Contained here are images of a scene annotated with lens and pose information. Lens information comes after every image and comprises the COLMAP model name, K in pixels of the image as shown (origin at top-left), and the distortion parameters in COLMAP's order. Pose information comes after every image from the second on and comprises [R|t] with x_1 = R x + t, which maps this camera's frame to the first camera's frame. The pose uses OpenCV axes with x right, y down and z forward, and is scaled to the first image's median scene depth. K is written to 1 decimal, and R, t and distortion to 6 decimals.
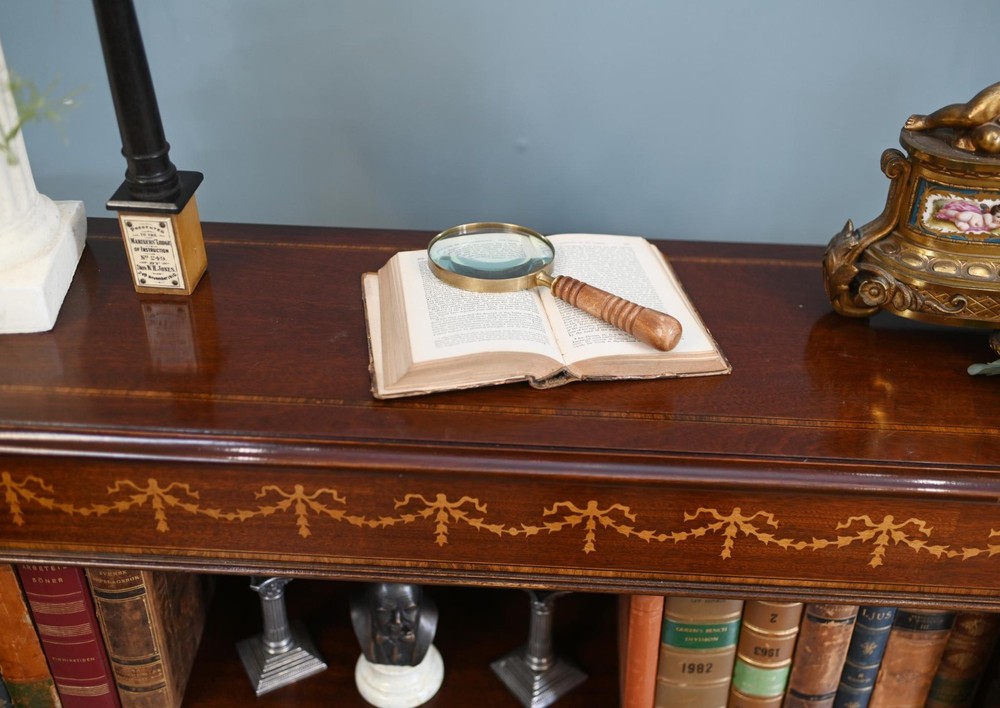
lens RADIAL K [[1059.8, 0, 513.2], [0, 1059.8, 353.5], [0, 0, 1]] dist [0.003157, -0.002719]
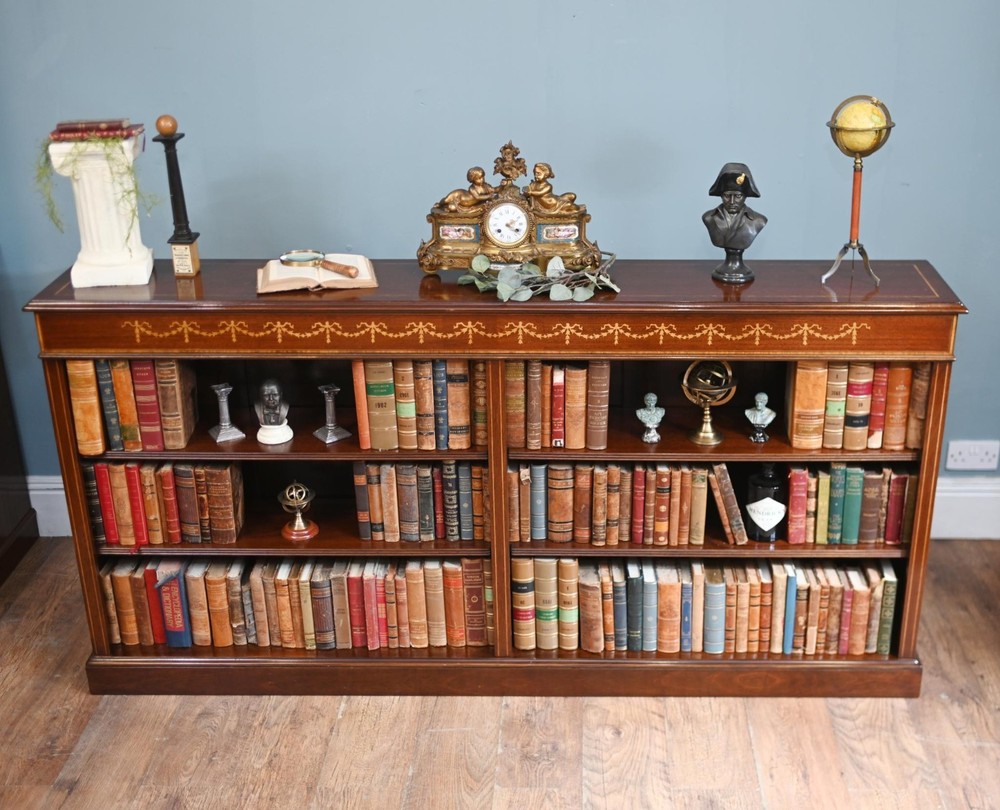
lens RADIAL K [[1307.0, 0, 557.2], [0, 1307.0, 404.7], [0, 0, 1]] dist [-0.003065, -0.035239]
pose [[0.999070, -0.031671, 0.029244, 0.603716], [0.036306, 0.983943, -0.174751, 1.028369], [-0.023240, 0.175650, 0.984178, -2.636537]]
